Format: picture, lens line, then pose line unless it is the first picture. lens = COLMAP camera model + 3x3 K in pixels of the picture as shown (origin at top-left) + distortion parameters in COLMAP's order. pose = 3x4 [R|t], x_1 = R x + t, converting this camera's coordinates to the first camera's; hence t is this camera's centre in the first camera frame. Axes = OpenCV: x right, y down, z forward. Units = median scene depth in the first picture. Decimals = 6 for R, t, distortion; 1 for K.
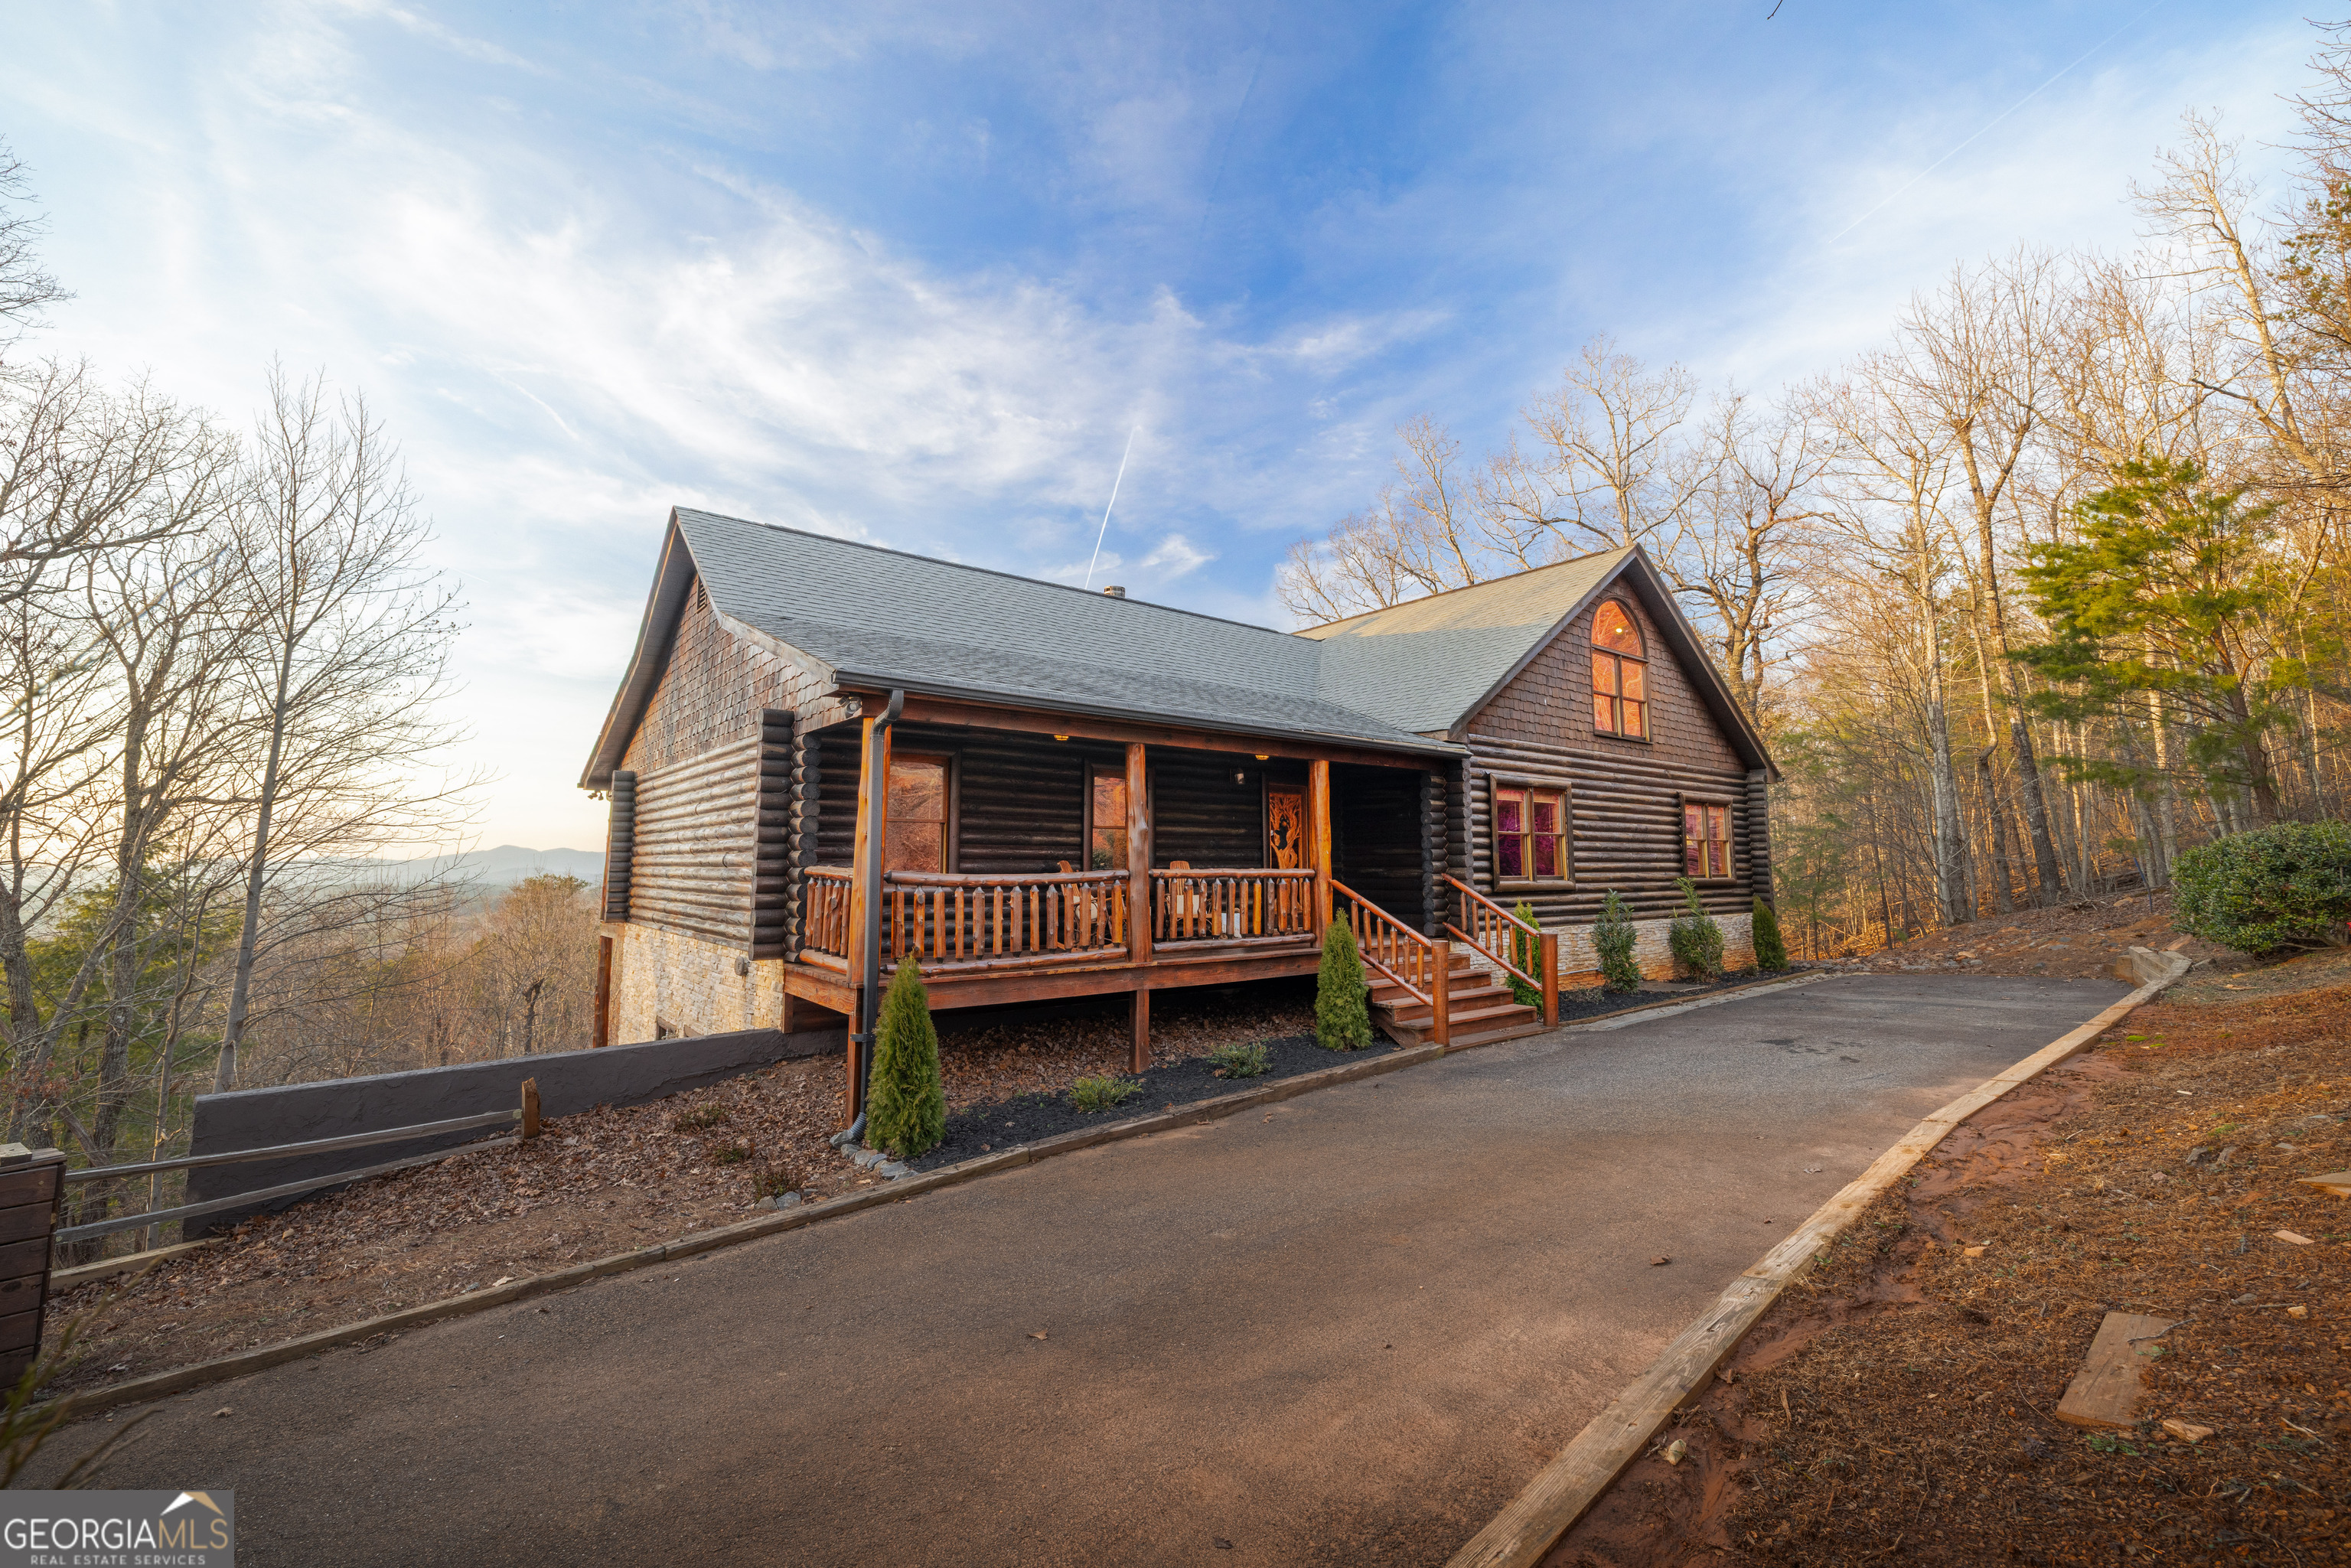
lens RADIAL K [[962.5, 0, 1178.4], [0, 962.5, 775.9], [0, 0, 1]] dist [-0.000230, 0.000101]
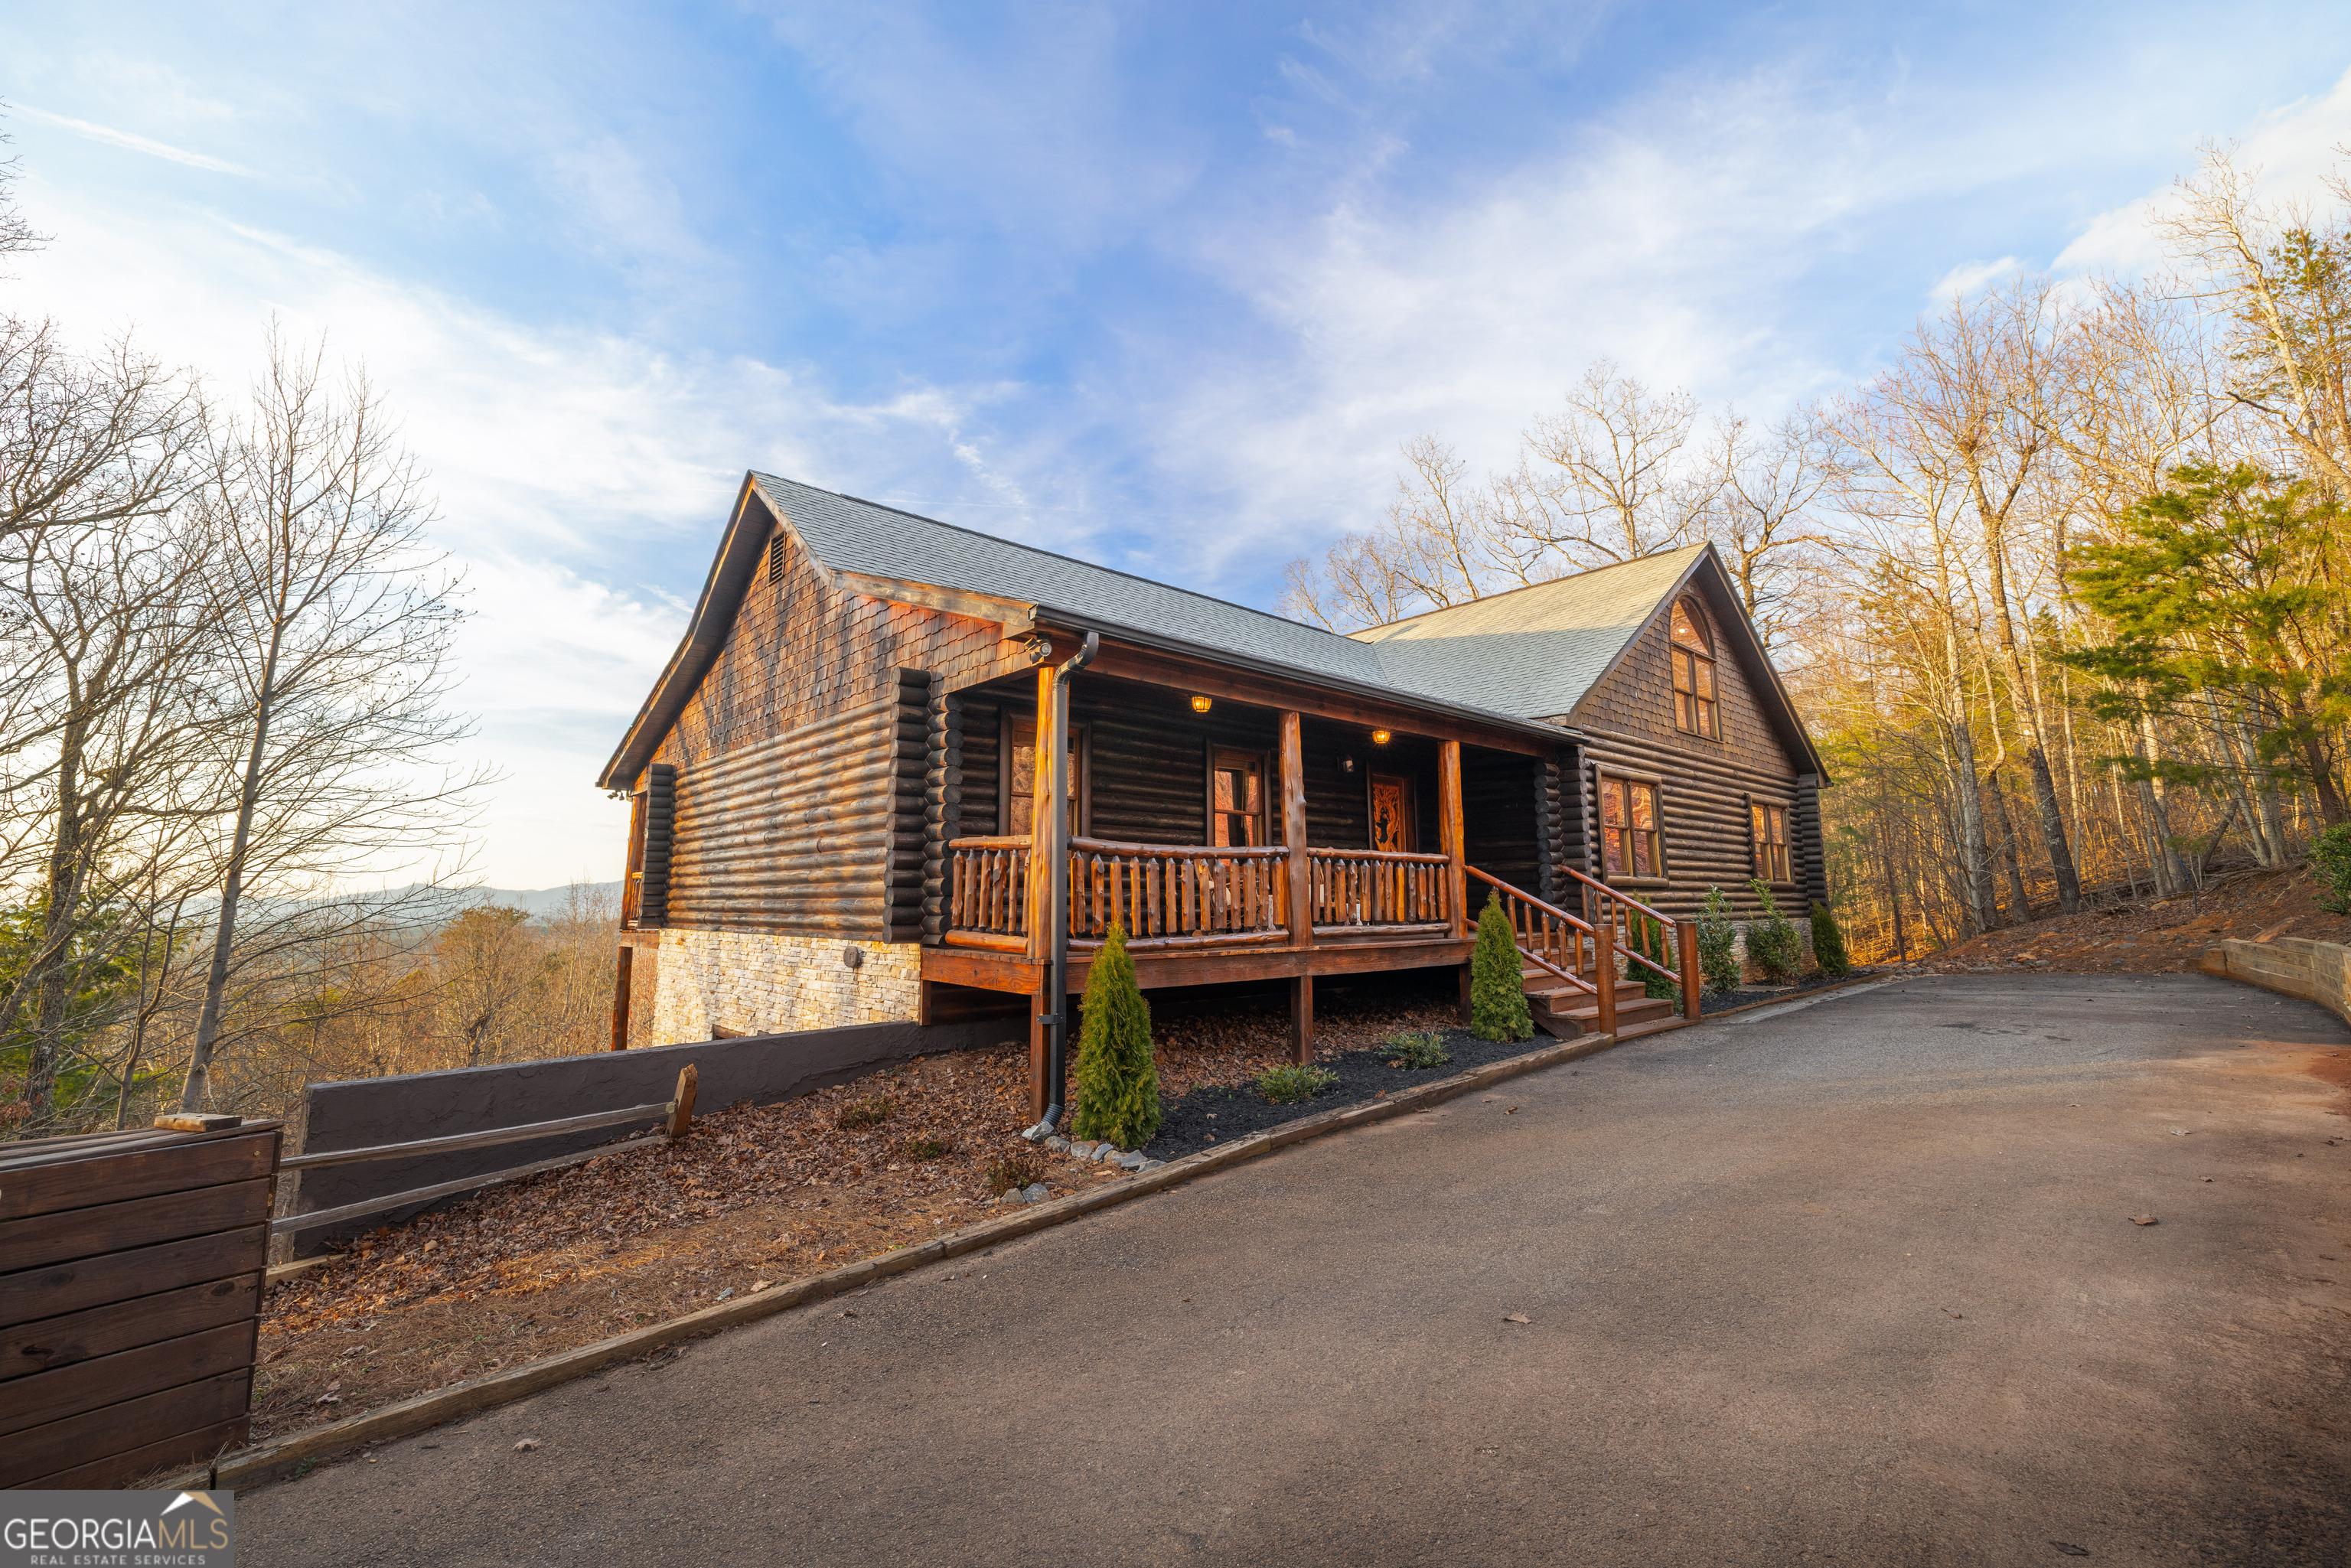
lens RADIAL K [[962.5, 0, 1174.7], [0, 962.5, 780.1], [0, 0, 1]] dist [-0.000230, 0.000101]
pose [[0.998450, 0.002943, 0.055573, -0.166126], [-0.001068, 0.999431, -0.033726, 0.050529], [-0.055641, 0.033614, 0.997885, 0.060708]]
